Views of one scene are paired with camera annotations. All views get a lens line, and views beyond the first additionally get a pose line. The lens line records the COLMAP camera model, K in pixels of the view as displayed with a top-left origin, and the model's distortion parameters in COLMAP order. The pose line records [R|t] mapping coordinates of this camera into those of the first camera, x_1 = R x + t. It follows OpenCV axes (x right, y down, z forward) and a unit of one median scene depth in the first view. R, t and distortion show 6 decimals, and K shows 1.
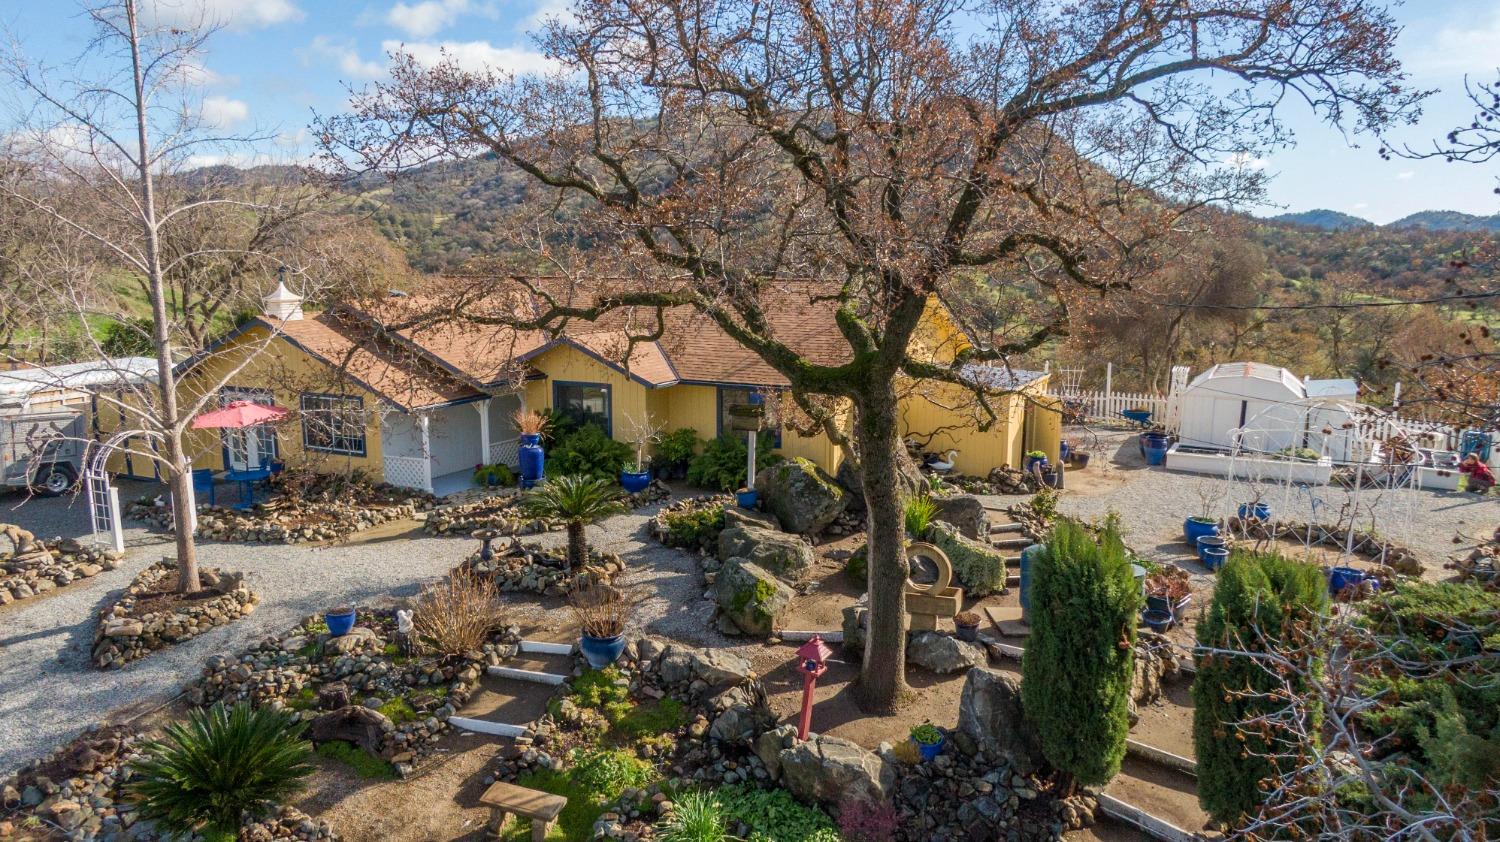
lens RADIAL K [[1076.4, 0, 749.8], [0, 1076.4, 427.5], [0, 0, 1]] dist [0.063463, -0.088138]
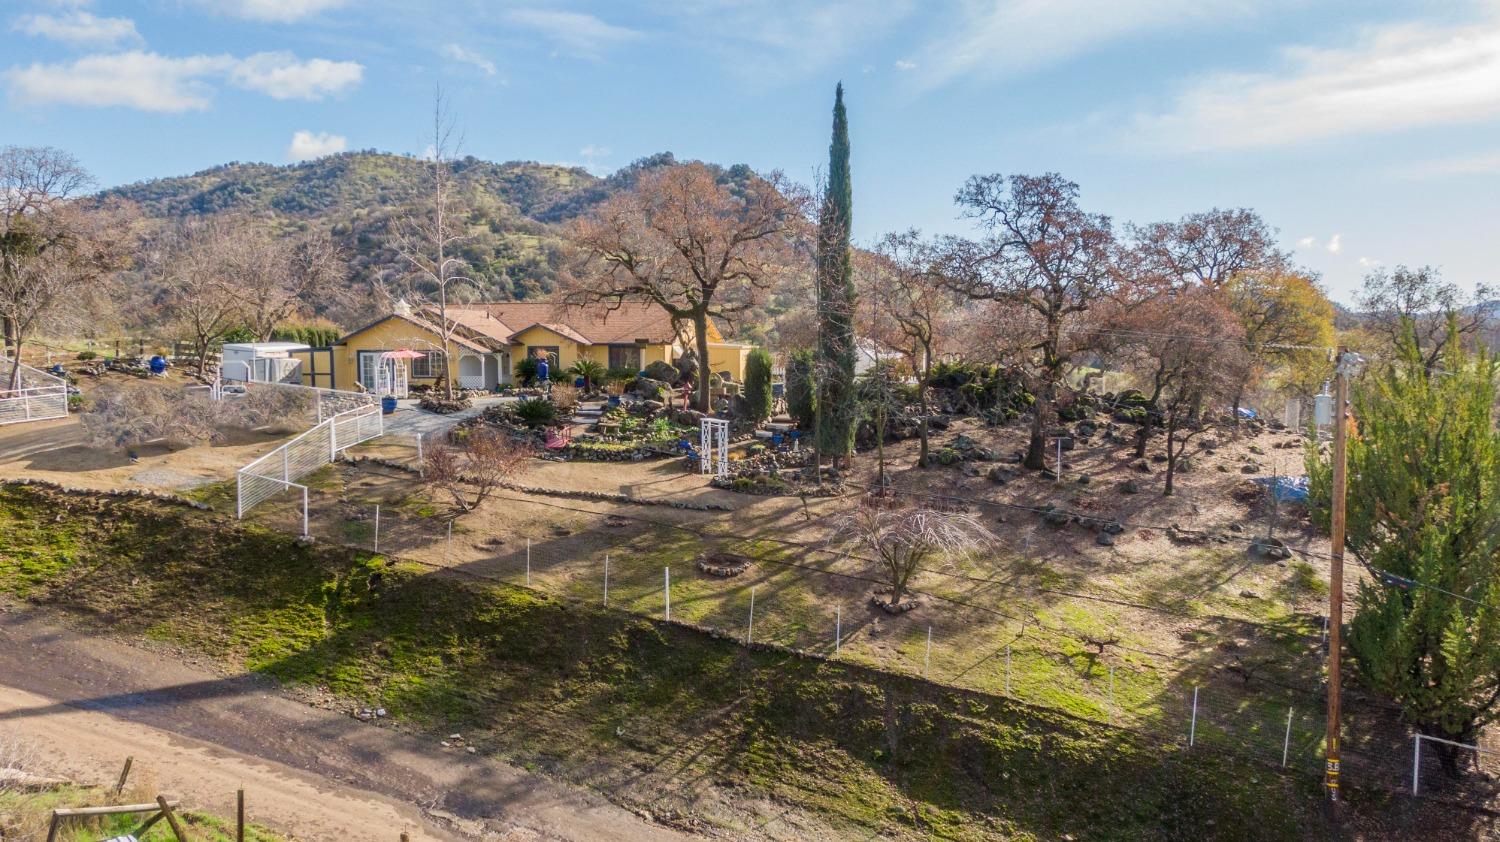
lens RADIAL K [[1298.4, 0, 750.0], [0, 1298.4, 421.0], [0, 0, 1]] dist [0.002256, 0.001922]
pose [[0.969470, -0.028750, 0.243517, -0.547112], [0.049347, 0.995660, -0.078907, 0.464191], [-0.240192, 0.088515, 0.966681, -2.212275]]
